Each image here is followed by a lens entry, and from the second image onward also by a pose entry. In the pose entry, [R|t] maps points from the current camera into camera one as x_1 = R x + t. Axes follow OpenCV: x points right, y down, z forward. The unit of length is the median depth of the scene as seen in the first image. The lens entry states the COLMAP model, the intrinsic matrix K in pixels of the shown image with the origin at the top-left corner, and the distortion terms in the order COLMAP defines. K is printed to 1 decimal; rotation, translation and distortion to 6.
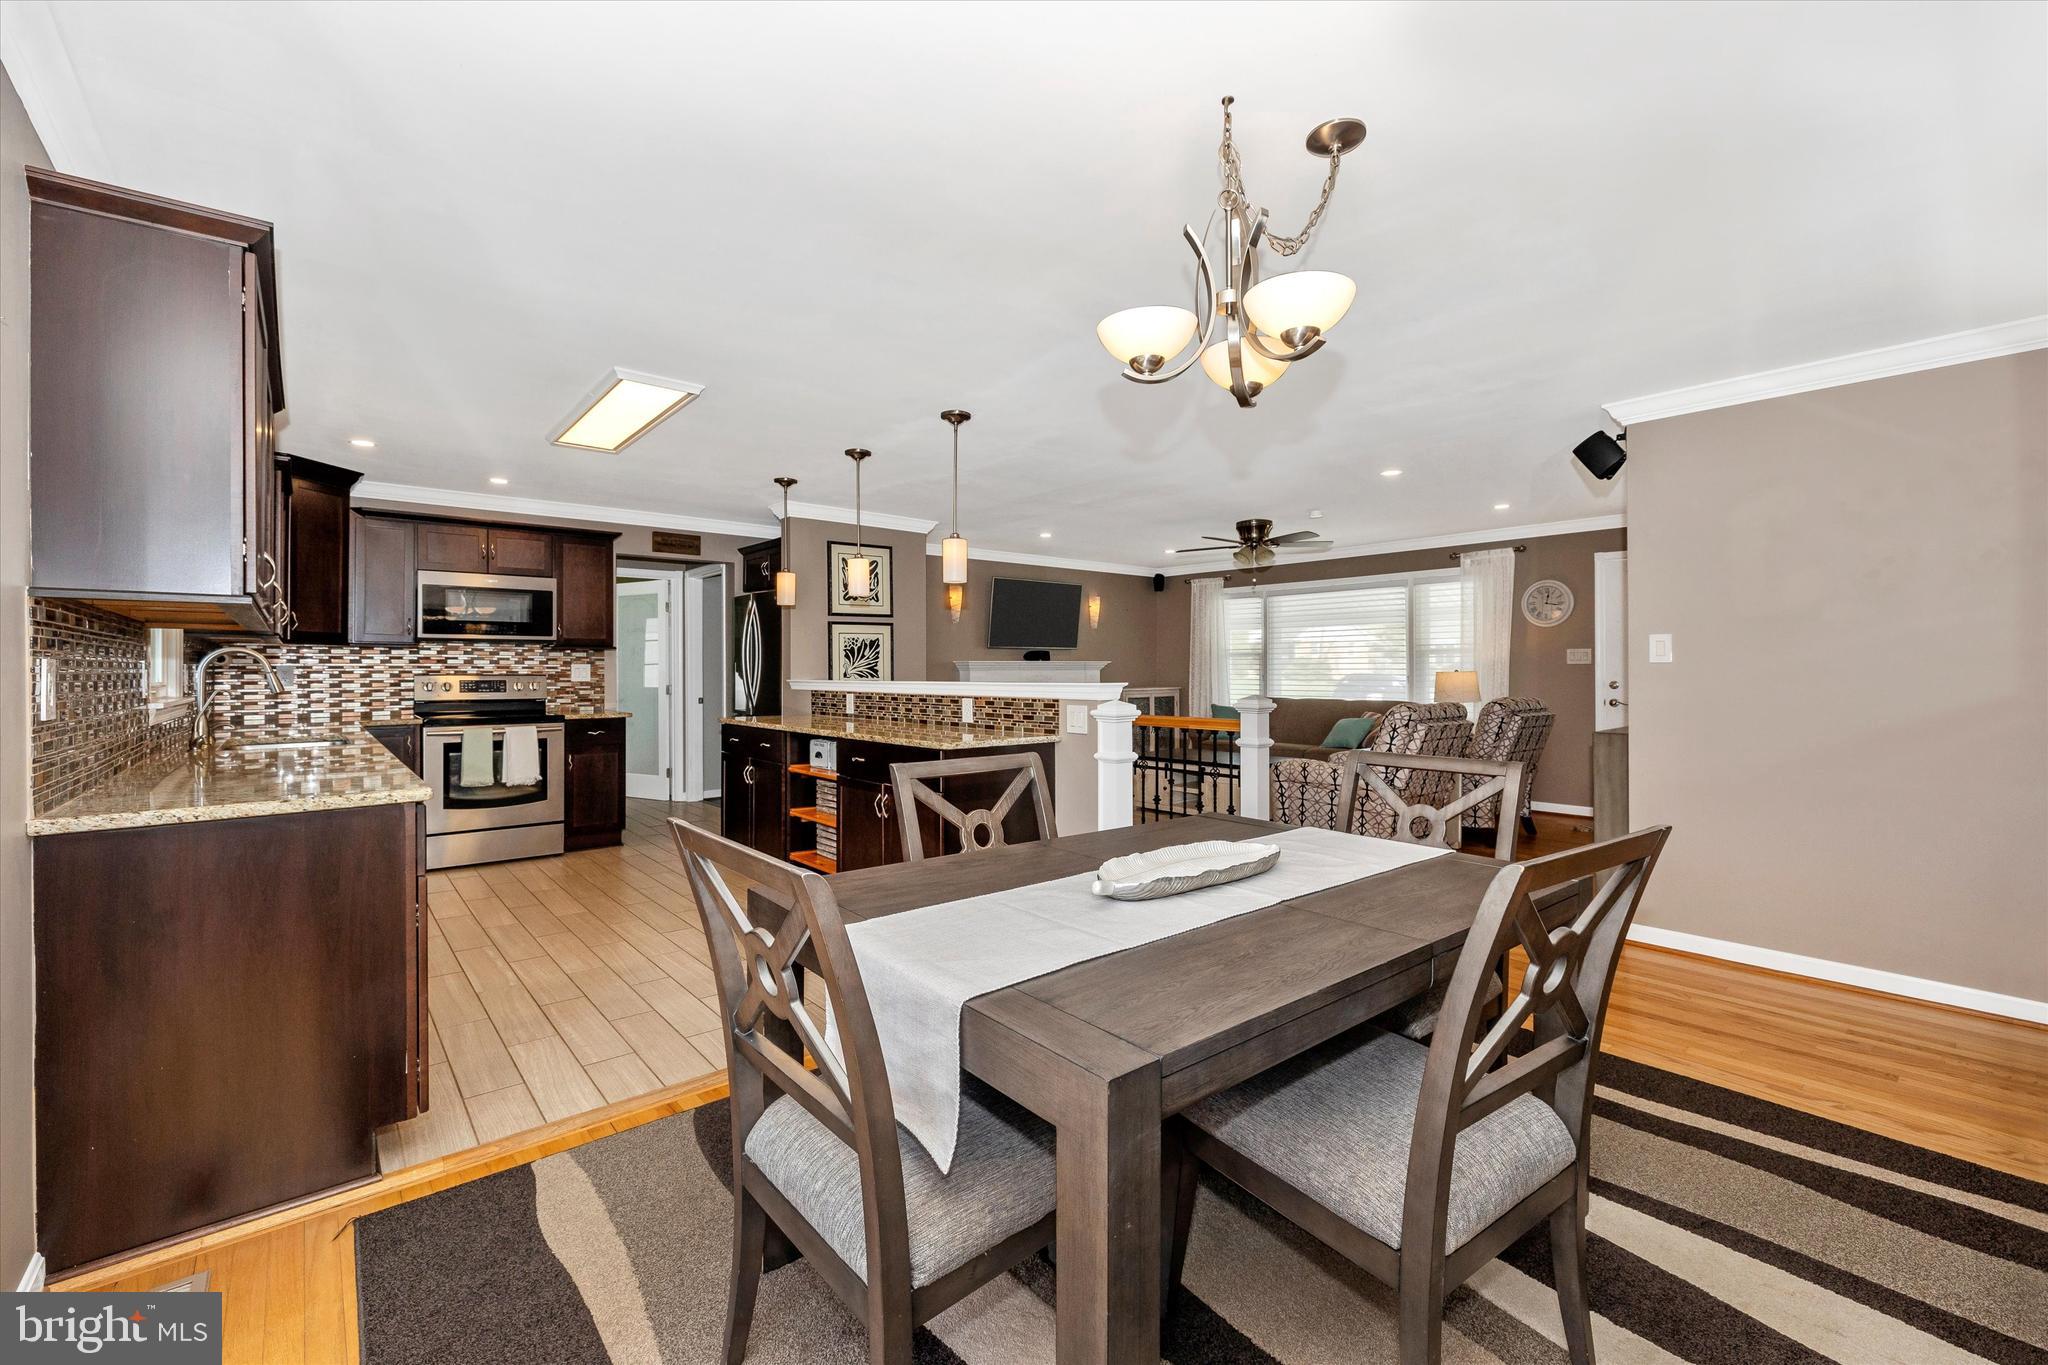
lens RADIAL K [[855.2, 0, 1027.3], [0, 855.2, 669.2], [0, 0, 1]] dist [-0.002610, -0.000091]
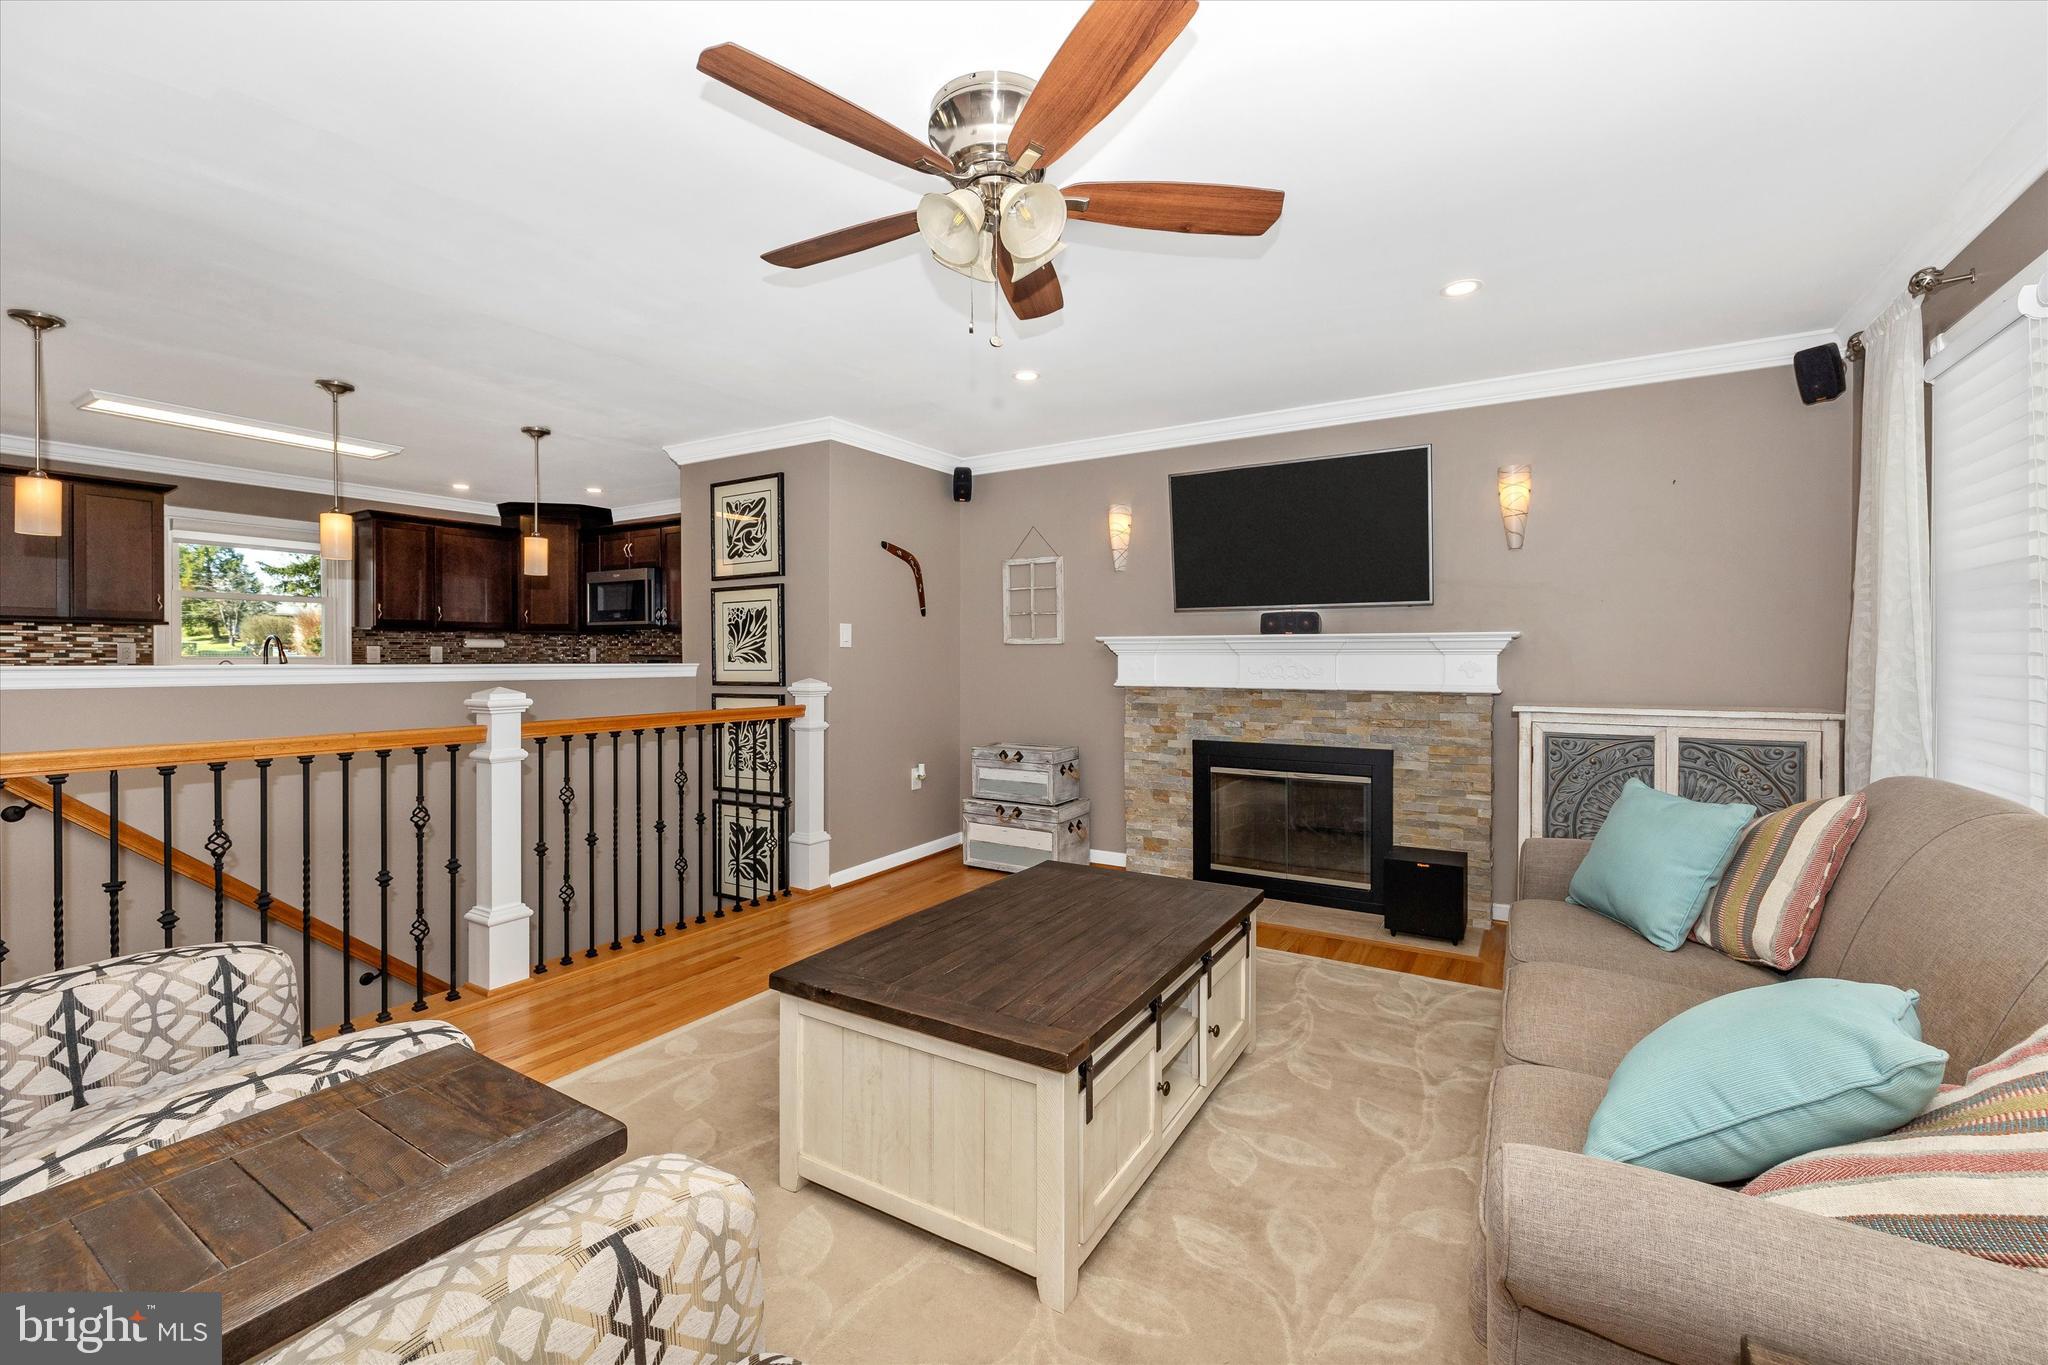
lens RADIAL K [[856.0, 0, 1022.2], [0, 856.0, 654.4], [0, 0, 1]] dist [-0.003219, 0.000021]
pose [[0.310382, 0.000621, -0.950612, 0.643035], [-0.004421, 0.999990, -0.000790, 0.003159], [0.950601, 0.004448, 0.310382, 1.123981]]
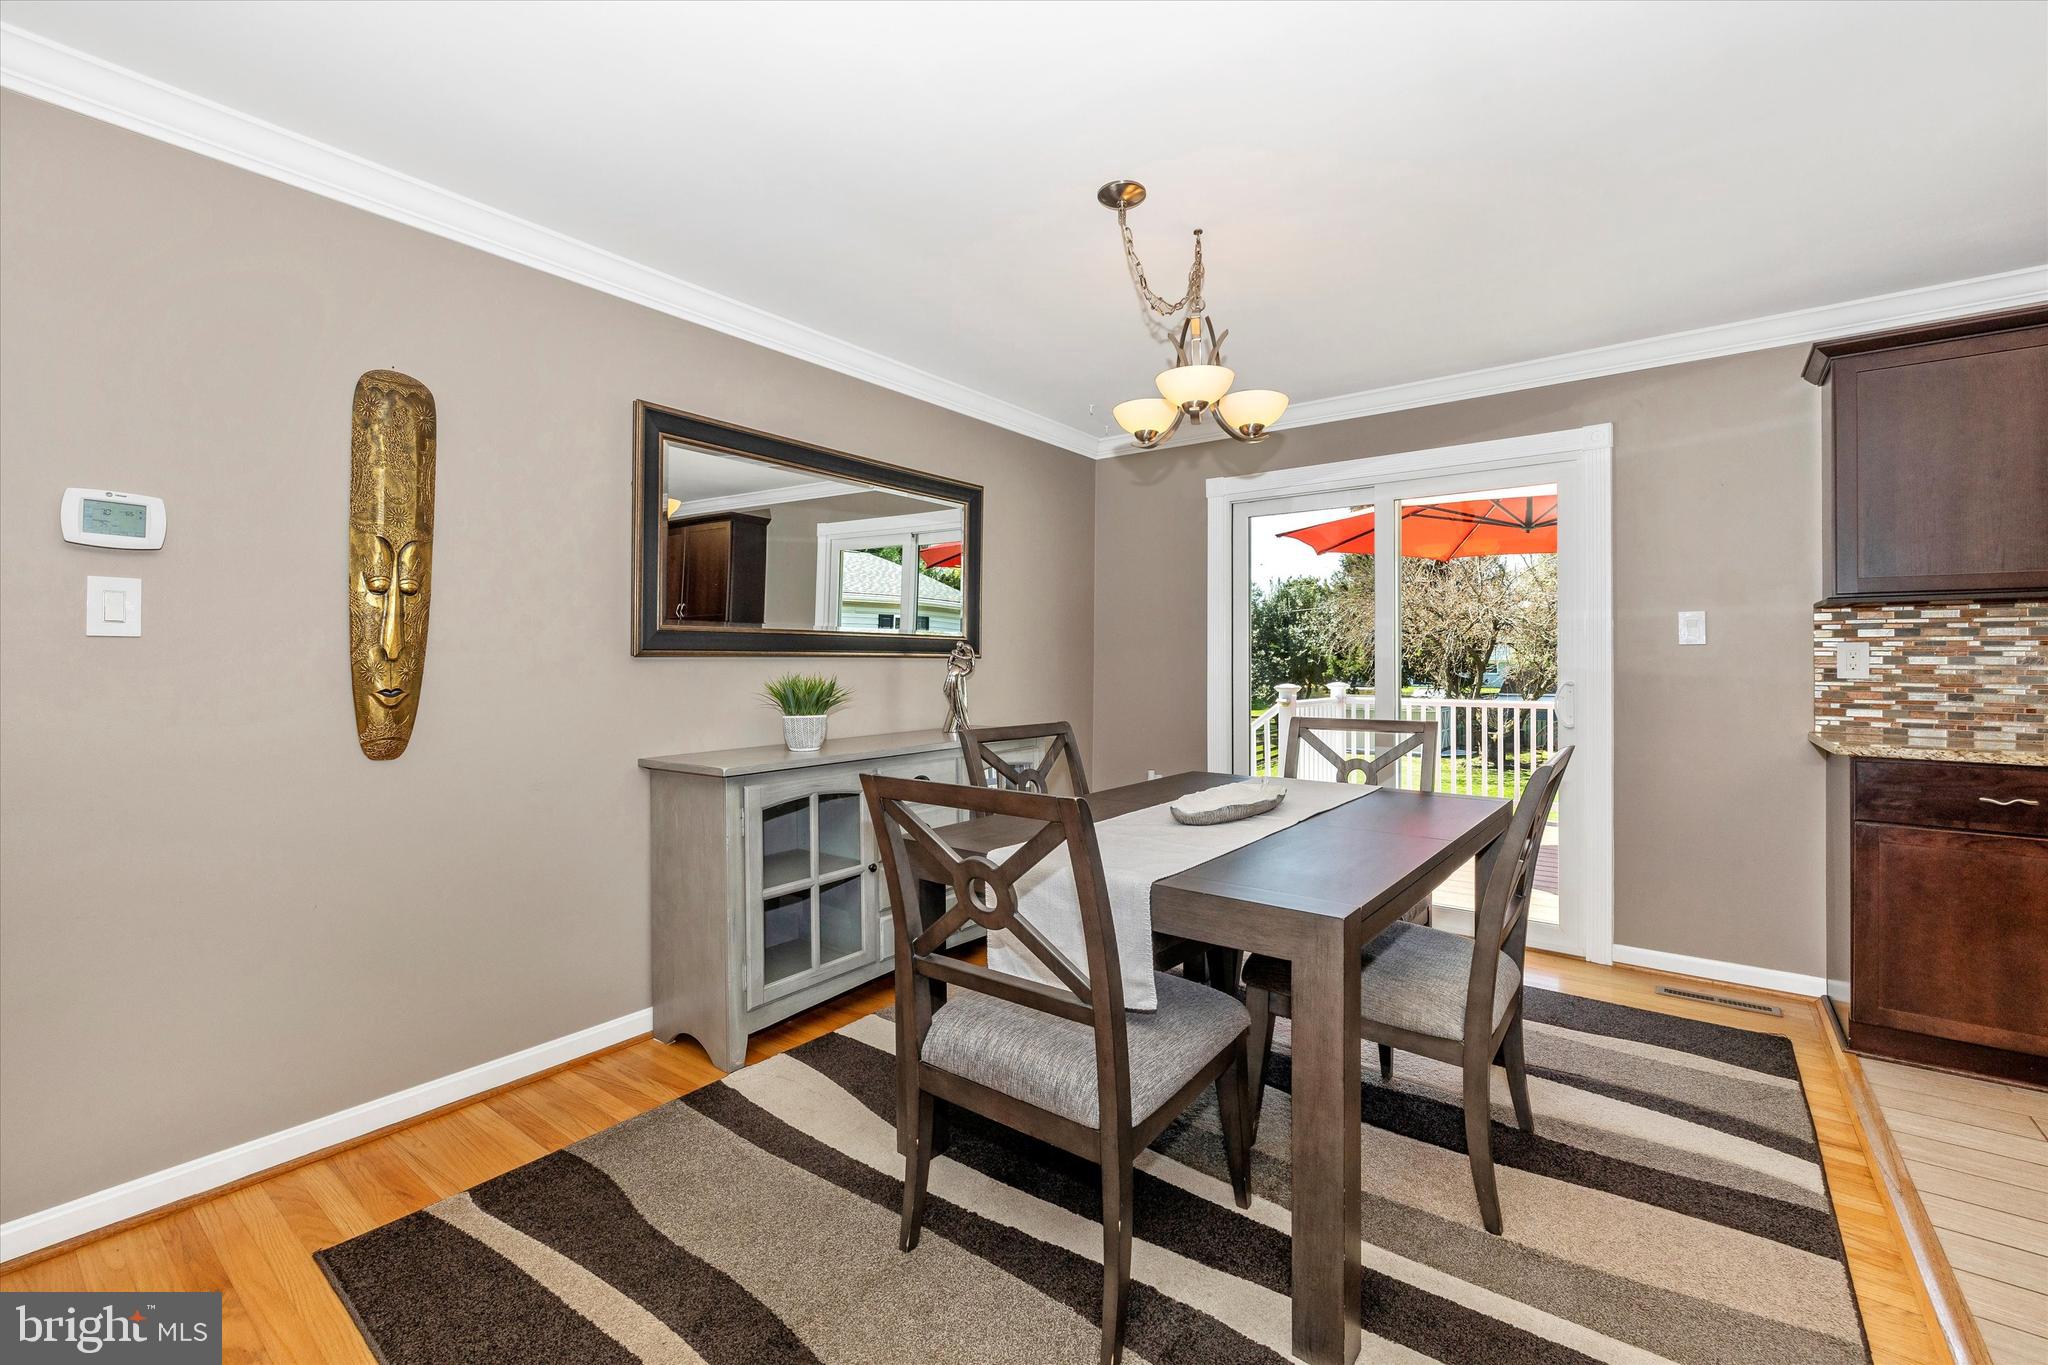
lens RADIAL K [[858.3, 0, 1019.4], [0, 858.3, 654.4], [0, 0, 1]] dist [-0.002112, 0.000216]
pose [[-0.978357, -0.001323, -0.206918, 0.248041], [-0.000356, 0.999989, -0.004710, 0.005969], [0.206922, -0.004535, -0.978347, 0.709024]]
